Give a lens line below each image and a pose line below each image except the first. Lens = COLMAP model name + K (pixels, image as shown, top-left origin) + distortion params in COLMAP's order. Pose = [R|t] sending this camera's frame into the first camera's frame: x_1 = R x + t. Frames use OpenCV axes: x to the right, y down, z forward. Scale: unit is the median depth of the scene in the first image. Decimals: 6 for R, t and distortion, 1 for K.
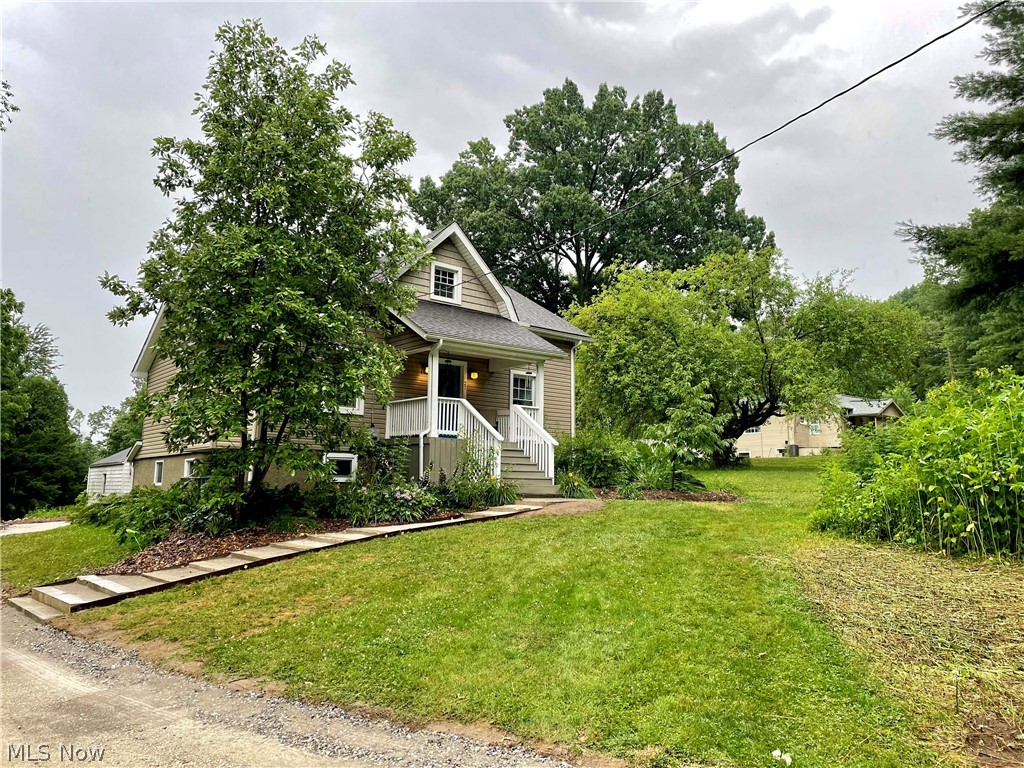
lens RADIAL K [[769.8, 0, 512.0], [0, 769.8, 384.0], [0, 0, 1]] dist [0.086574, -0.000219]
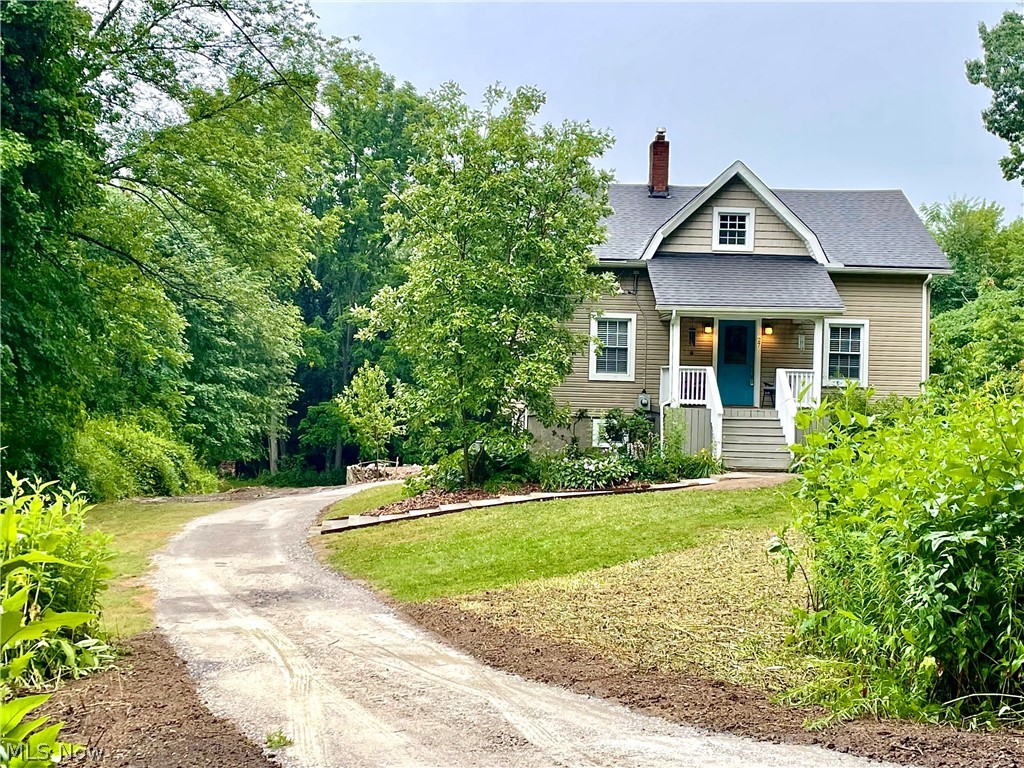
lens RADIAL K [[1490.3, 0, 512.0], [0, 1490.3, 384.0], [0, 0, 1]] dist [0.001195, 0.003052]
pose [[0.795742, 0.002419, -0.605631, 0.483832], [0.068873, 0.993143, 0.094460, -0.084864], [0.601707, -0.116877, 0.790119, -0.349134]]
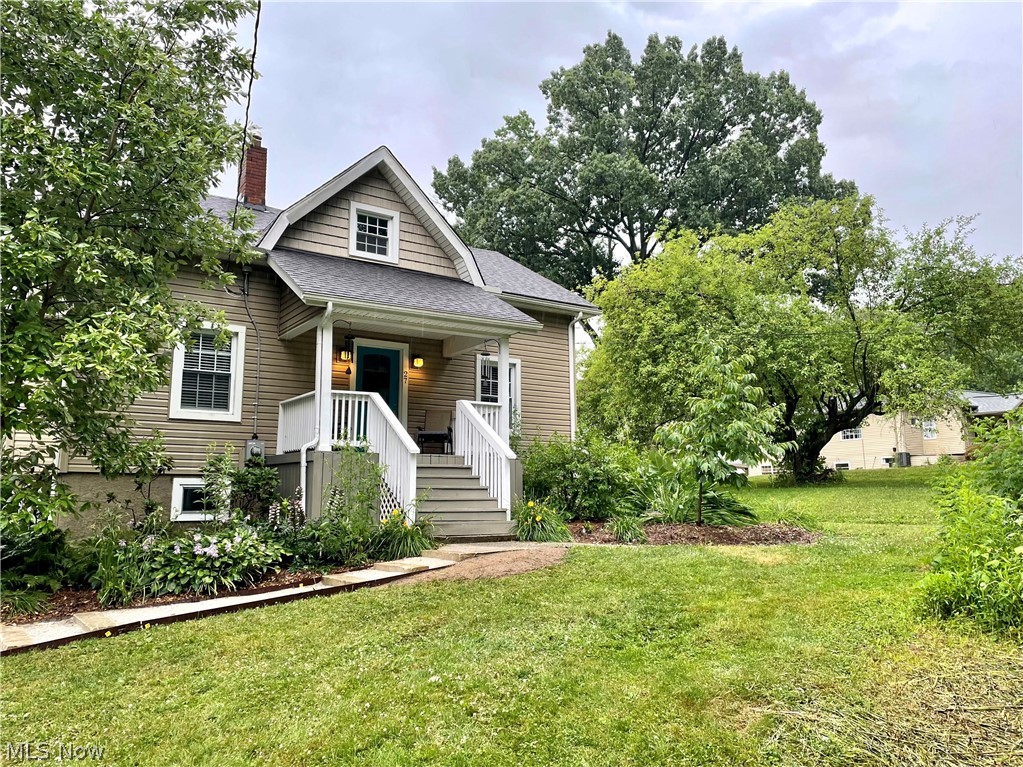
lens RADIAL K [[804.1, 0, 511.5], [0, 804.1, 383.5], [0, 0, 1]] dist [0.076622, -0.071406]
pose [[0.994251, -0.032453, -0.102040, 0.070348], [0.030668, 0.999349, -0.019021, 0.015727], [0.102591, 0.015783, 0.994598, 0.176040]]
